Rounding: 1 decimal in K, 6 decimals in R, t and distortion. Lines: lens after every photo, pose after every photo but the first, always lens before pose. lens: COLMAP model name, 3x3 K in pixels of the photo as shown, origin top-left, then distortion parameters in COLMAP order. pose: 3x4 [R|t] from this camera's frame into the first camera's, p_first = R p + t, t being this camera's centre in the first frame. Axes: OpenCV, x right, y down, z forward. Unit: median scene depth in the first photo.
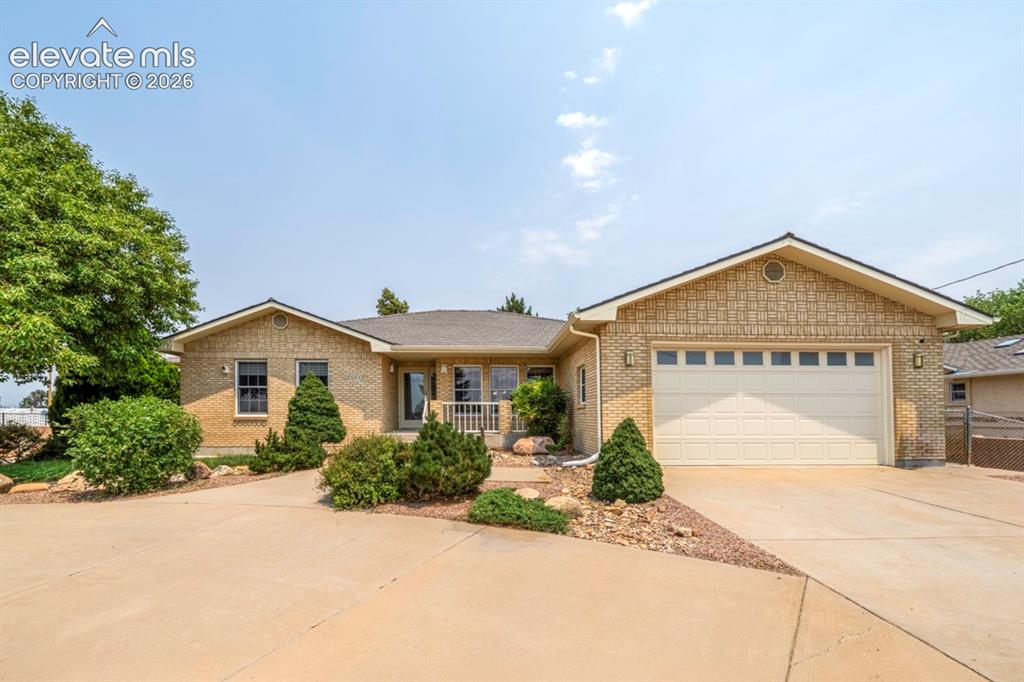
lens RADIAL K [[420.6, 0, 511.8], [0, 420.6, 346.6], [0, 0, 1]] dist [-0.001665, -0.000209]
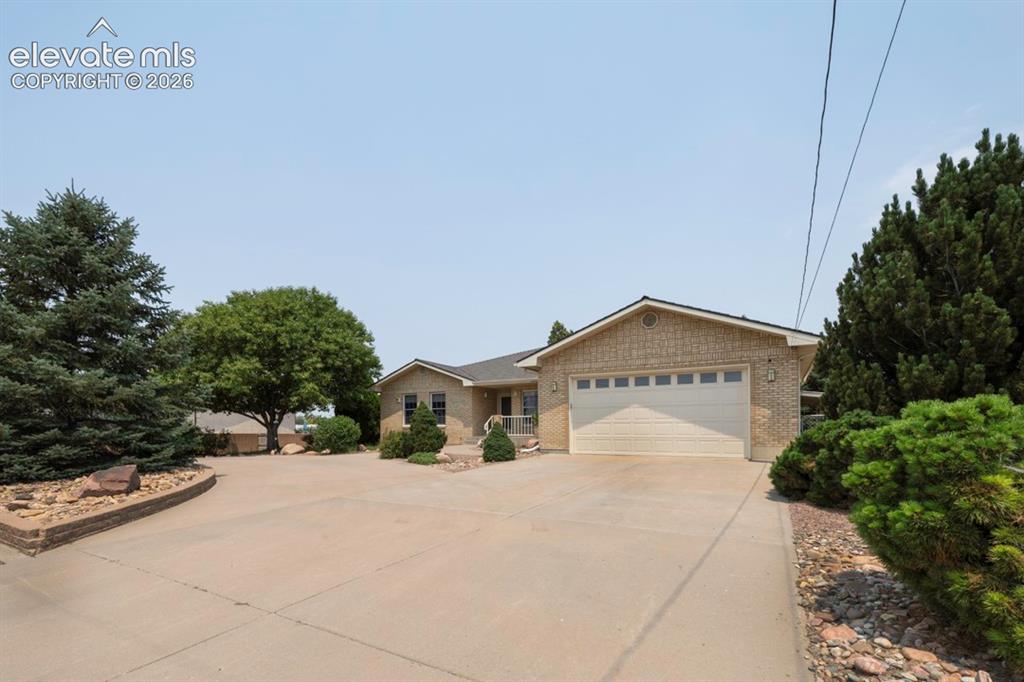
lens RADIAL K [[400.9, 0, 512.0], [0, 400.9, 341.0], [0, 0, 1]] dist [0.000709, 0.000192]
pose [[0.877626, -0.105746, -0.467537, 0.840729], [0.077794, 0.993854, -0.078758, -0.036186], [0.472992, 0.032748, 0.880458, -0.435194]]
